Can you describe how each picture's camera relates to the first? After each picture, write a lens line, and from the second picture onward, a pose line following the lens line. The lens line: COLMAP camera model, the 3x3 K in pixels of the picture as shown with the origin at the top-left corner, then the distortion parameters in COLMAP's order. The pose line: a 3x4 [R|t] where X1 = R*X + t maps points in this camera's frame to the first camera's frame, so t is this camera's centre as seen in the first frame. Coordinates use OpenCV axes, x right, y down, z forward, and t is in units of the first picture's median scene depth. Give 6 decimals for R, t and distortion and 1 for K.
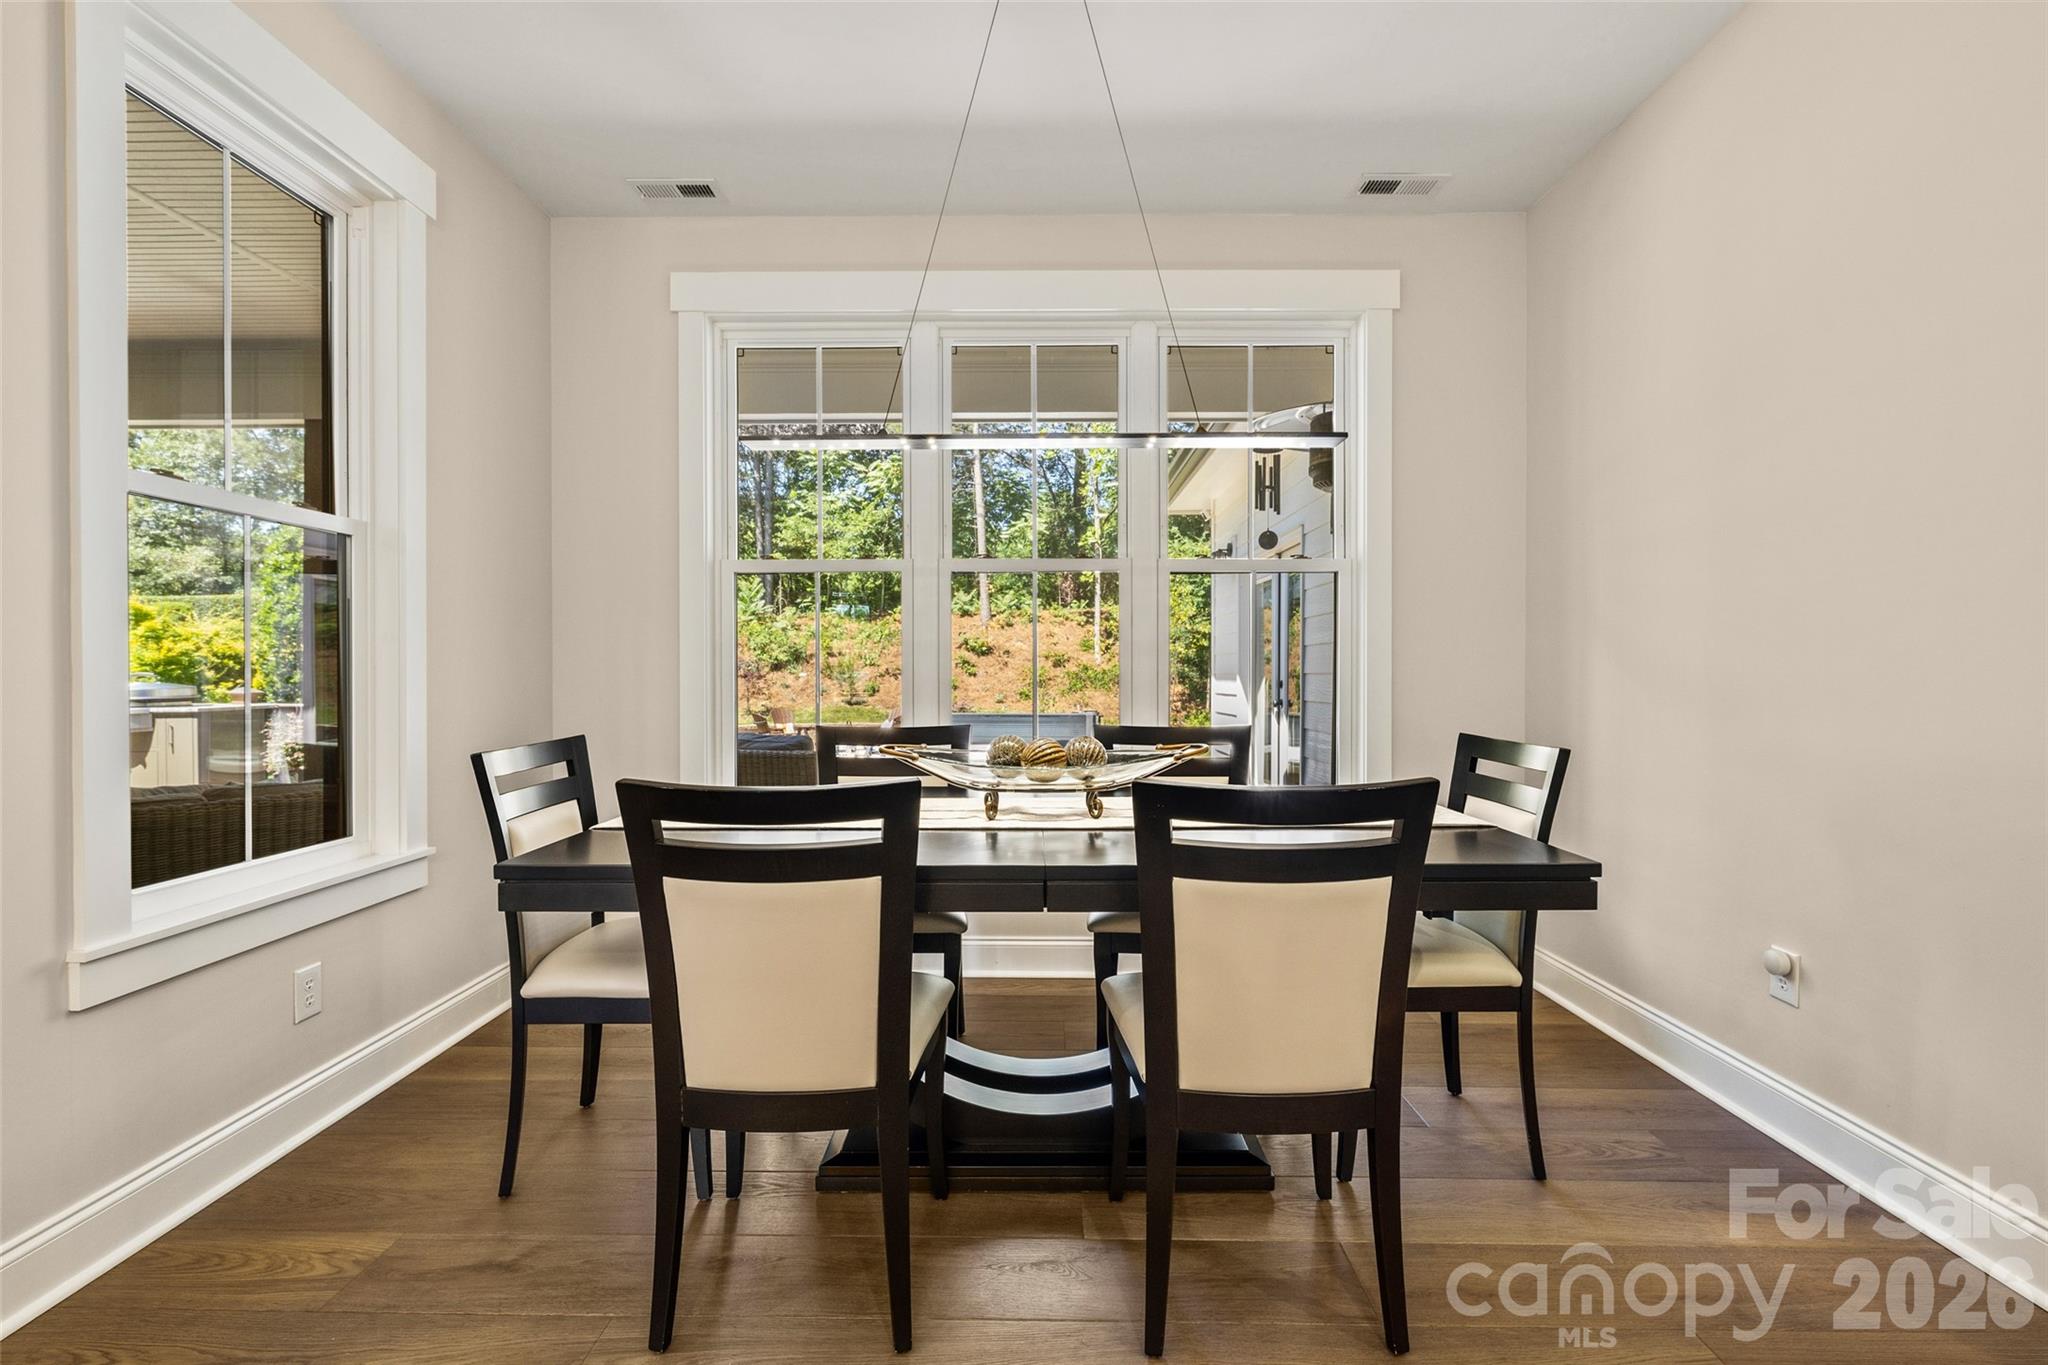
lens RADIAL K [[896.0, 0, 1003.5], [0, 896.0, 680.9], [0, 0, 1]] dist [-0.000927, 0.000112]
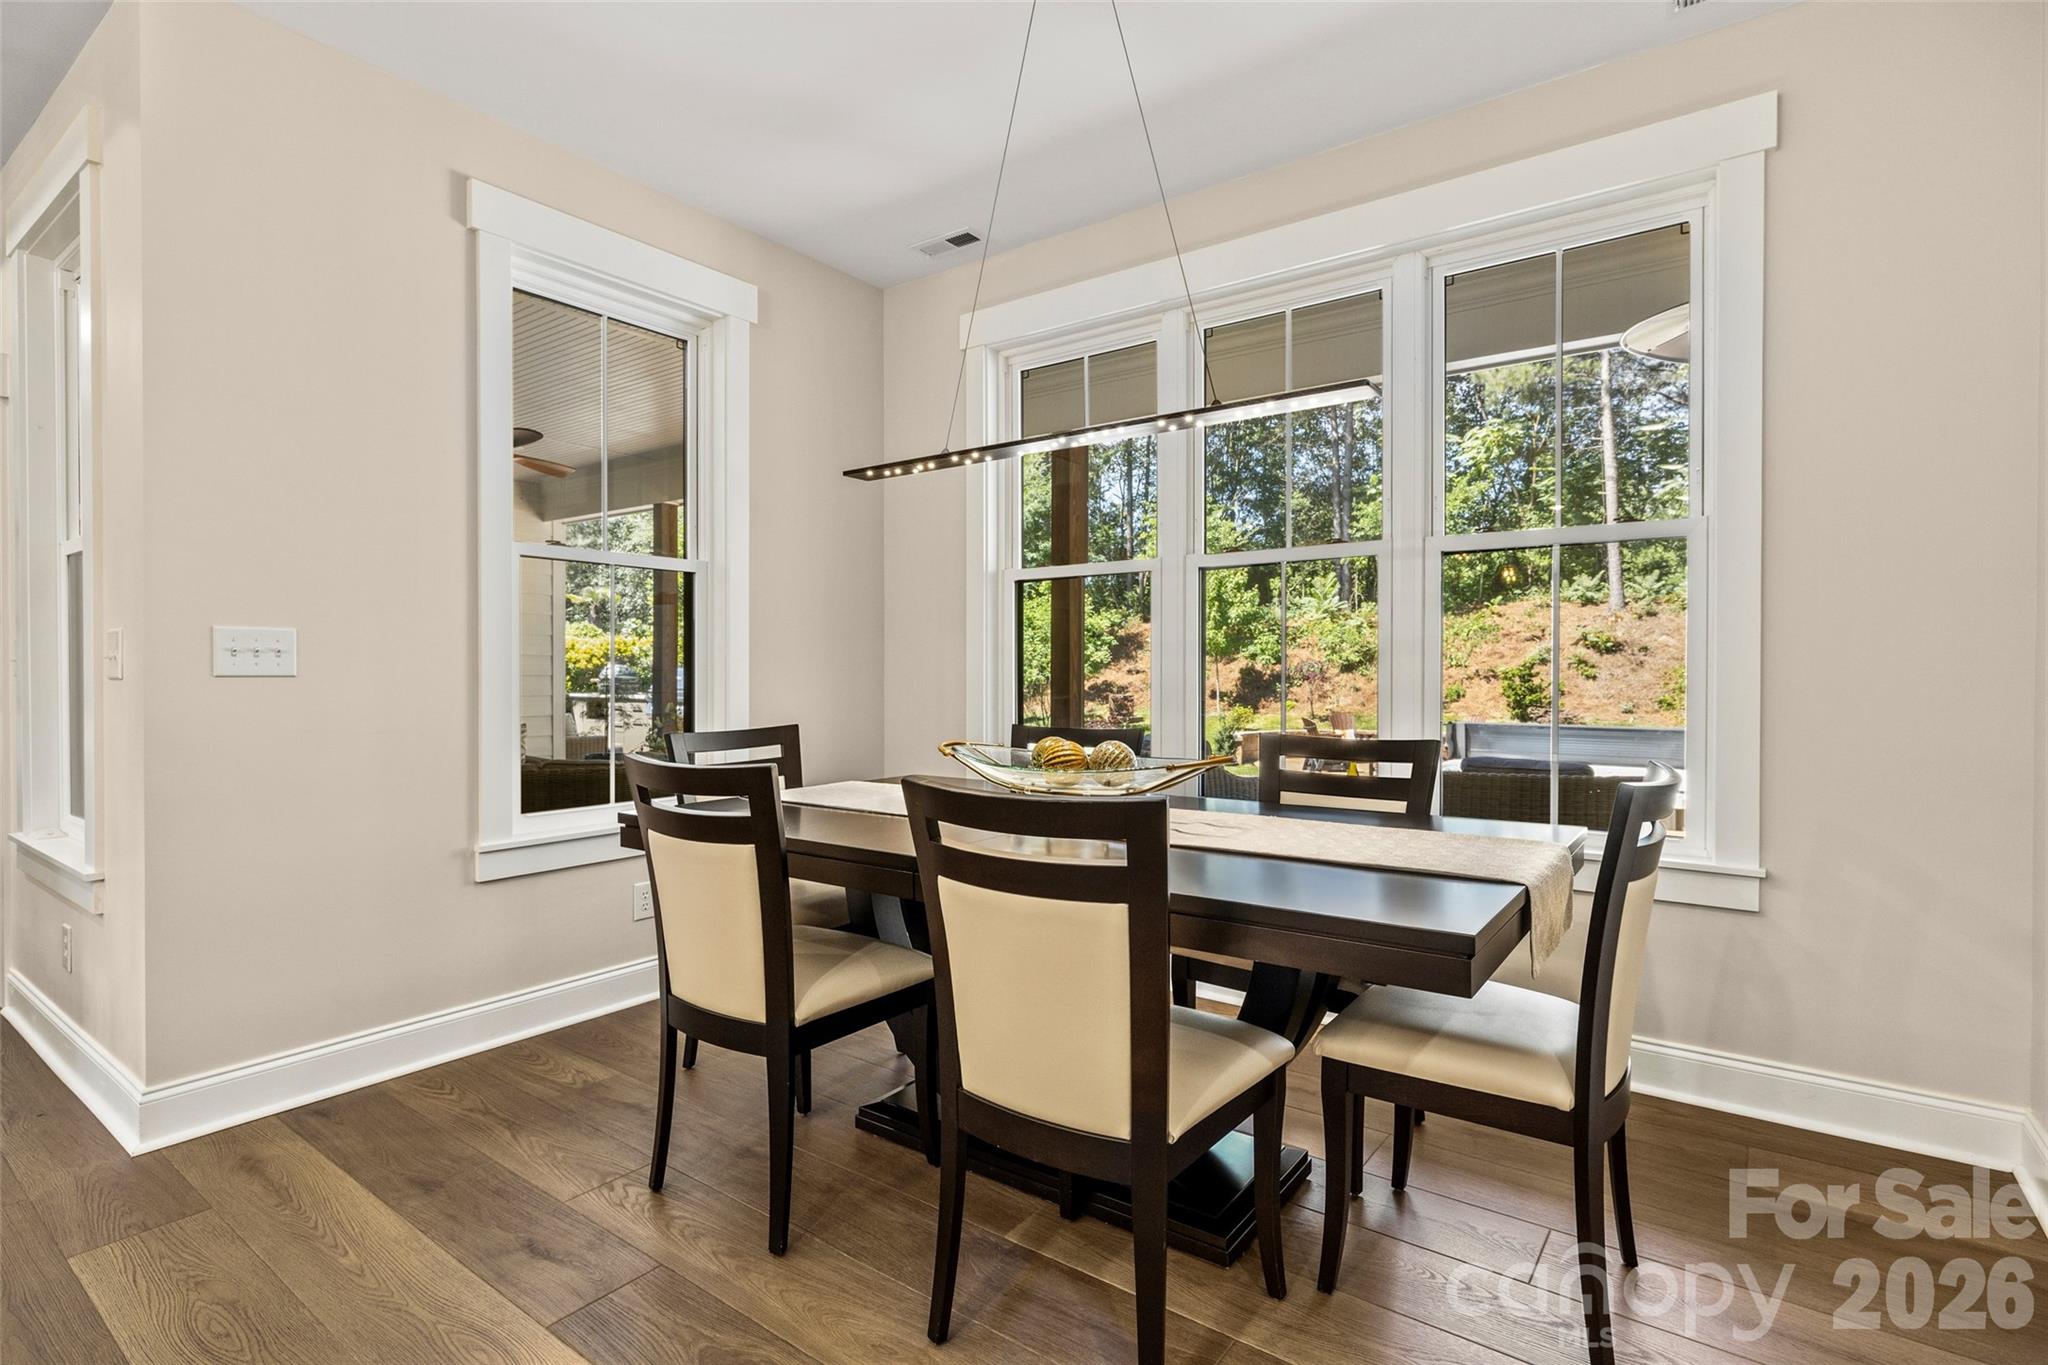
lens RADIAL K [[959.1, 0, 1042.1], [0, 959.1, 683.2], [0, 0, 1]] dist [-0.002396, -0.000027]
pose [[0.823187, 0.006921, -0.567728, 0.378079], [-0.006989, 0.999973, 0.002056, -0.001041], [0.567727, 0.002275, 0.823214, 0.071673]]
